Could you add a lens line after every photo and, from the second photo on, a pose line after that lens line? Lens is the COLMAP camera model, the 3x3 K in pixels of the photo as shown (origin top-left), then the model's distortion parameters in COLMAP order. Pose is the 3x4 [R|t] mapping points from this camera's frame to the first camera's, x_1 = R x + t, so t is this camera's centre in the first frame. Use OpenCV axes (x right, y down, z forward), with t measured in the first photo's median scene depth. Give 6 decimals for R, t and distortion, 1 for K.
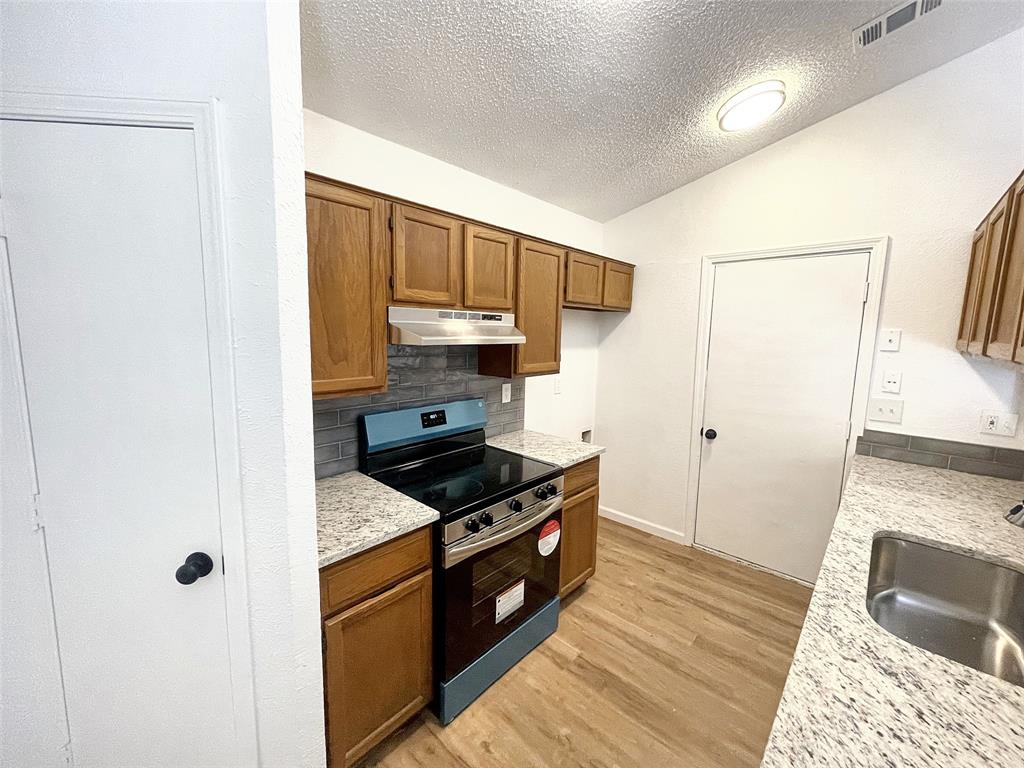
lens RADIAL K [[419.0, 0, 511.2], [0, 419.0, 389.0], [0, 0, 1]] dist [-0.000410, -0.000417]
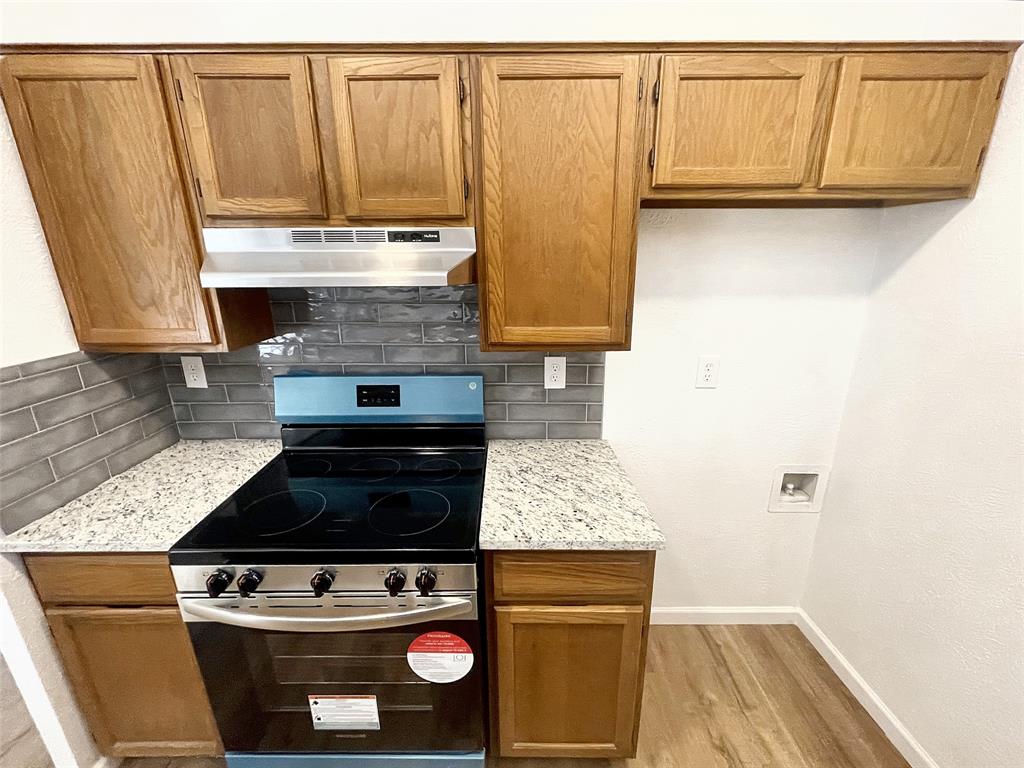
lens RADIAL K [[419.0, 0, 513.1], [0, 419.0, 386.4], [0, 0, 1]] dist [-0.000410, -0.000417]
pose [[0.668609, 0.187598, -0.719561, 0.462344], [-0.087674, 0.980793, 0.174237, -0.084746], [0.738427, -0.053409, 0.672215, 0.709518]]
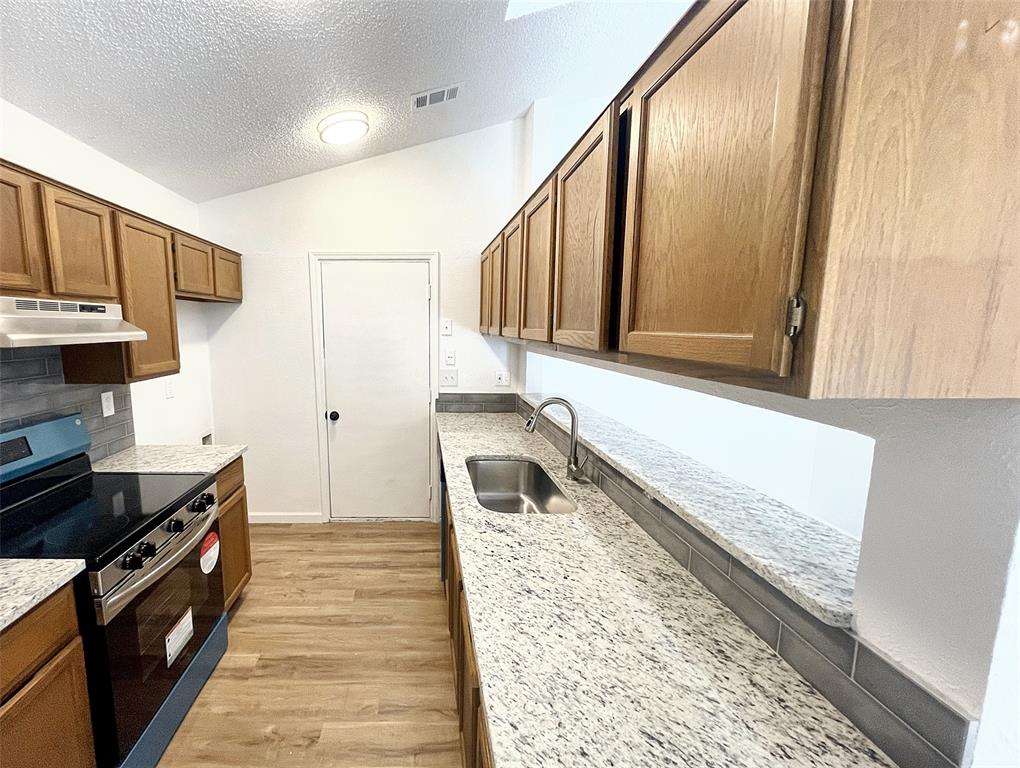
lens RADIAL K [[441.4, 0, 432.6], [0, 441.4, 393.2], [0, 0, 1]] dist [-0.002390, 0.000892]
pose [[0.723176, -0.122010, 0.679802, -0.164569], [0.107355, 0.992167, 0.063869, 0.002428], [-0.682270, 0.026791, 0.730610, -0.037320]]
